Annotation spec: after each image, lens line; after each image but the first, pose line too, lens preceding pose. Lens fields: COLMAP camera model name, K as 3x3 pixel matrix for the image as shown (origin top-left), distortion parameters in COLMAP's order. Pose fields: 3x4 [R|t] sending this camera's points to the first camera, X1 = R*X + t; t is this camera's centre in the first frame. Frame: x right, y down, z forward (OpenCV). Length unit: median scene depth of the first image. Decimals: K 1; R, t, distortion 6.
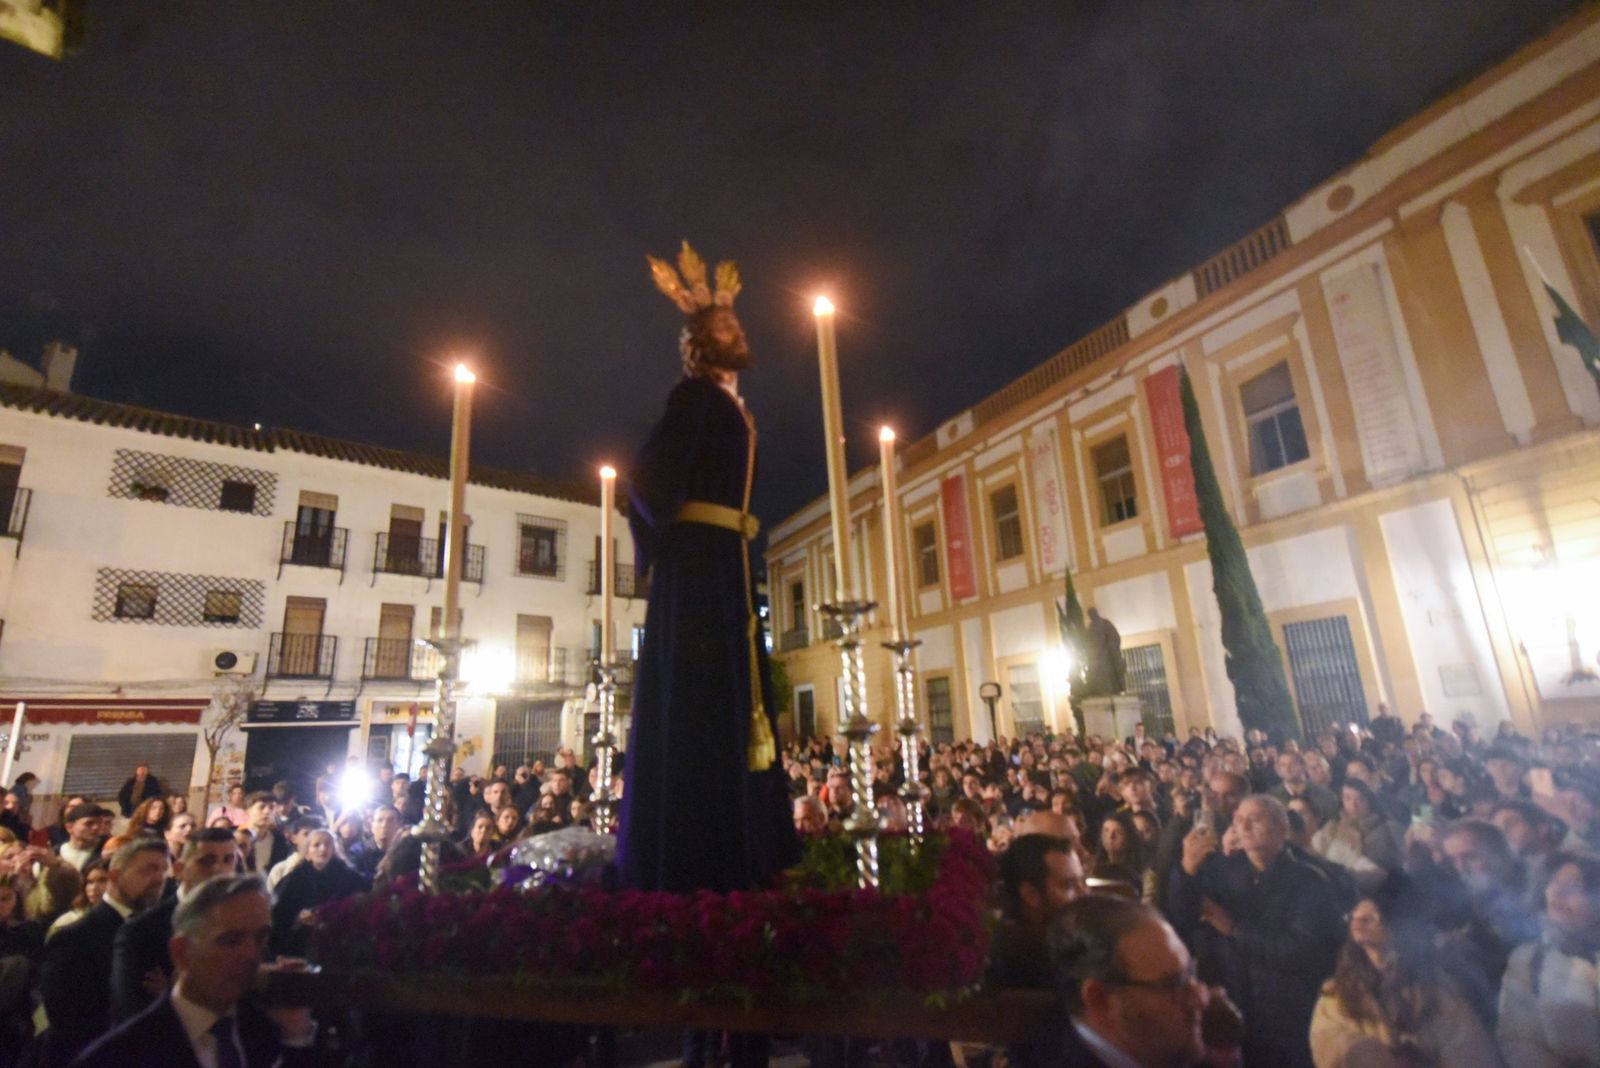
lens RADIAL K [[768.0, 0, 800.0], [0, 768.0, 534.0], [0, 0, 1]] dist [-0.013565, -0.000256]
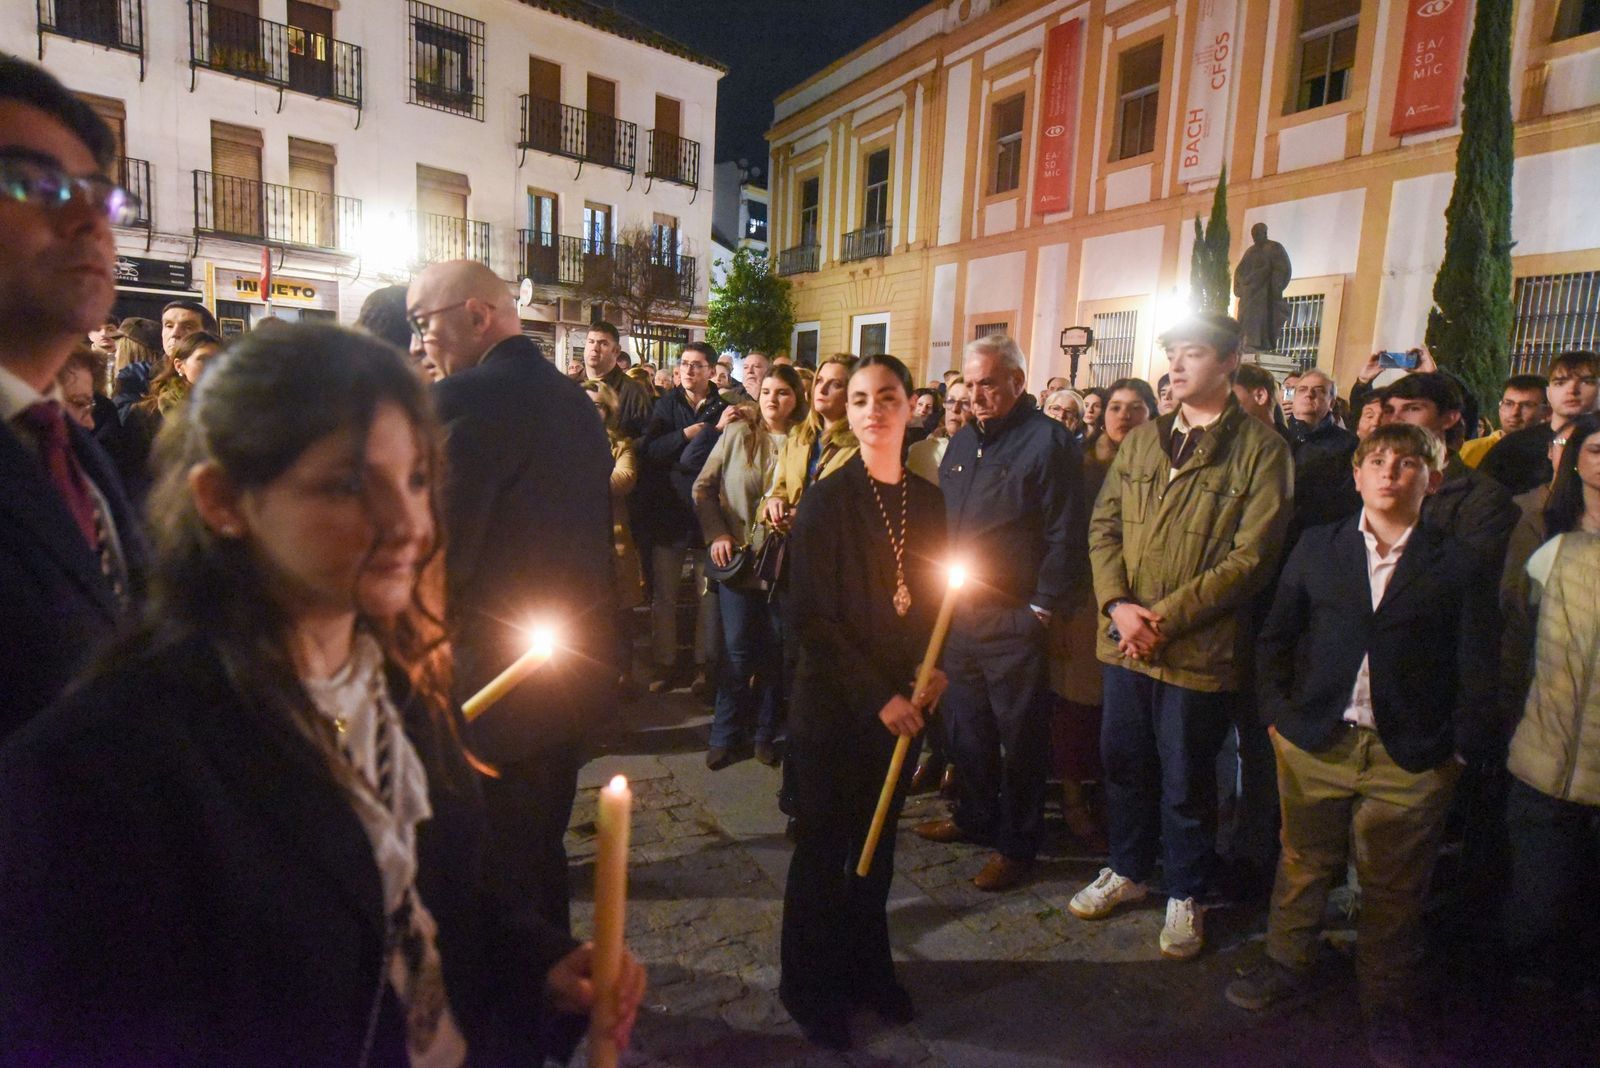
lens RADIAL K [[953.8, 0, 802.7], [0, 953.8, 551.9], [0, 0, 1]] dist [-0.007040, -0.001151]
pose [[0.995319, 0.088208, 0.039489, -0.029316], [-0.096637, 0.913249, 0.395774, 0.055751], [-0.001153, -0.397737, 0.917499, 0.083627]]
